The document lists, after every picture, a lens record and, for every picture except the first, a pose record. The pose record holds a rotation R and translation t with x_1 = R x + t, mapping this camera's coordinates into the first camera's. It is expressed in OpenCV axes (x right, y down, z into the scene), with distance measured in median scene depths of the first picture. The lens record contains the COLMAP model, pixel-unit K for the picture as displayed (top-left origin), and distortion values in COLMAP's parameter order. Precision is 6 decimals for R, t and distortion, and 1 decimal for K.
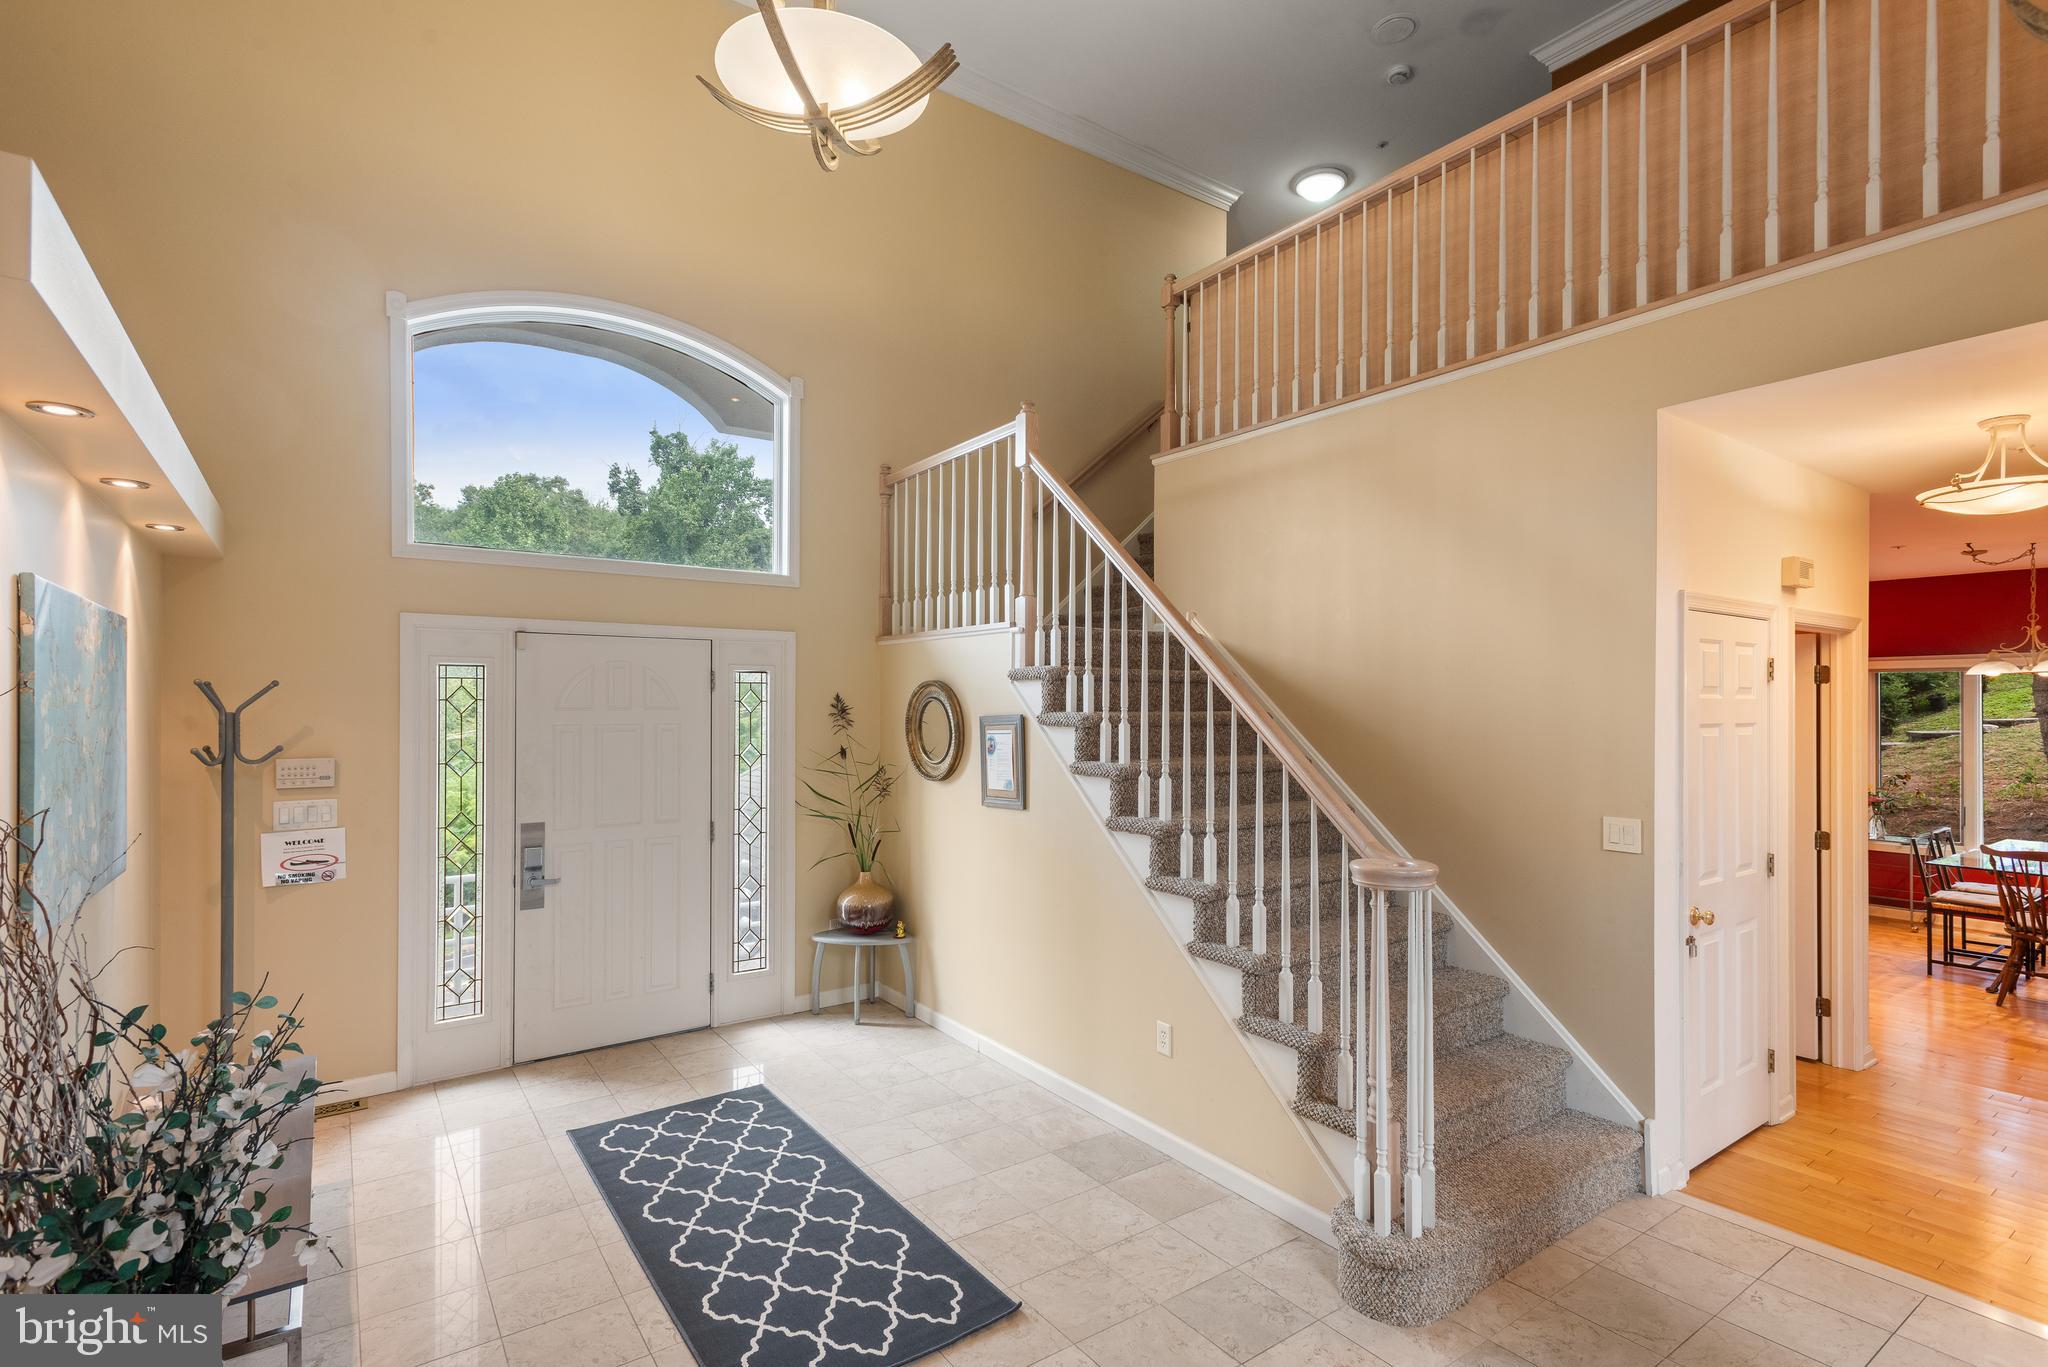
lens RADIAL K [[977.9, 0, 1031.0], [0, 977.9, 698.4], [0, 0, 1]] dist [0.025110, -0.008335]
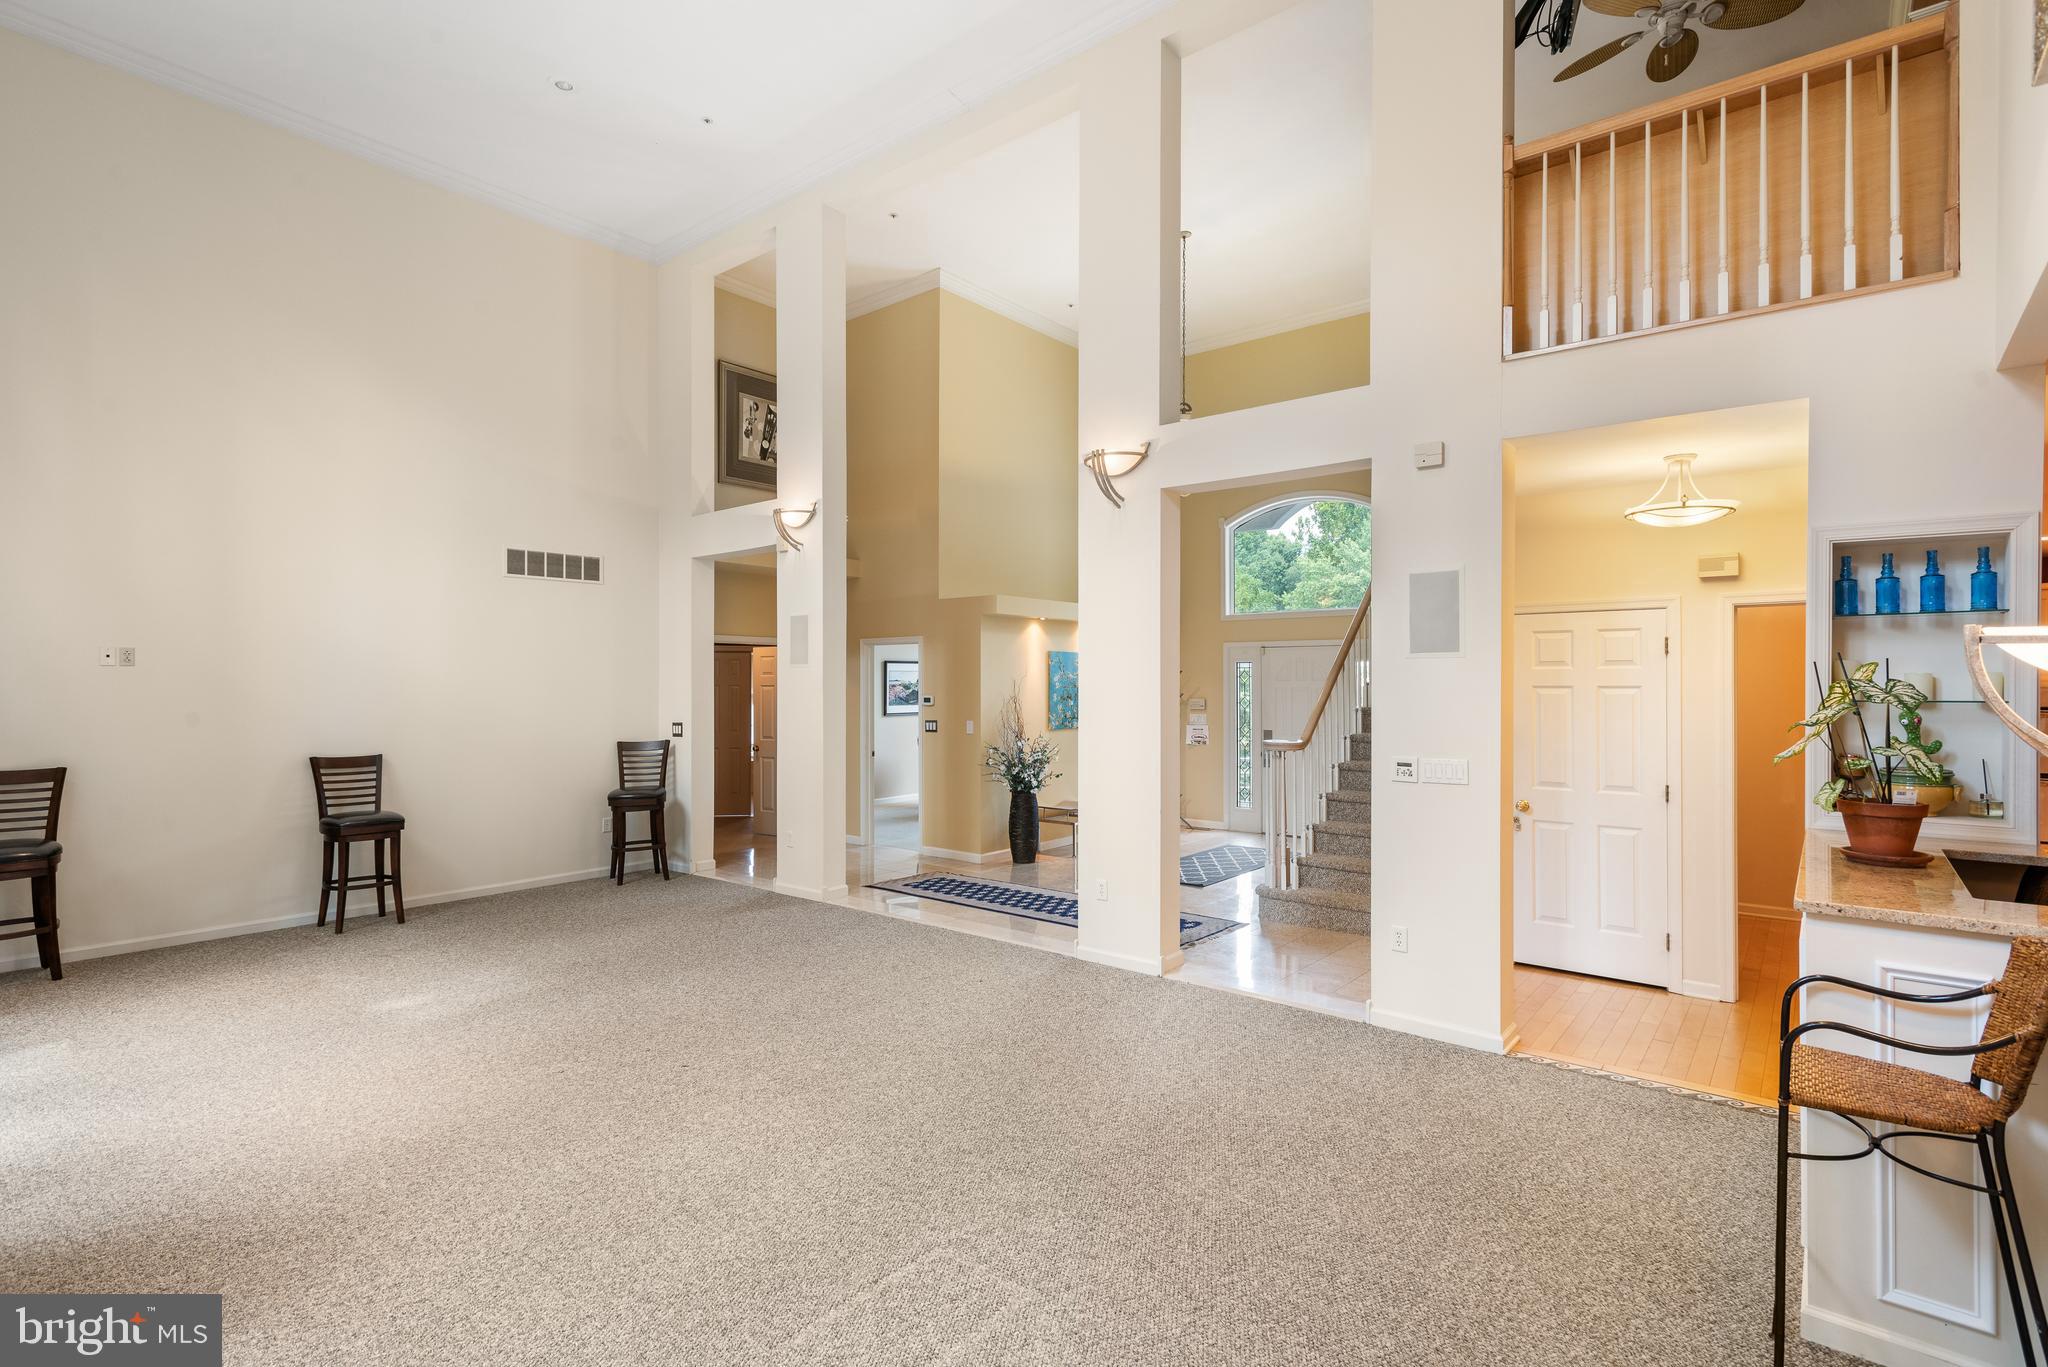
lens RADIAL K [[975.4, 0, 1021.0], [0, 975.4, 686.7], [0, 0, 1]] dist [0.012365, -0.000196]
pose [[0.257380, 0.001550, -0.966309, 1.653365], [0.008226, 0.999959, 0.003795, 0.012178], [0.966275, -0.008926, 0.257357, -0.157655]]
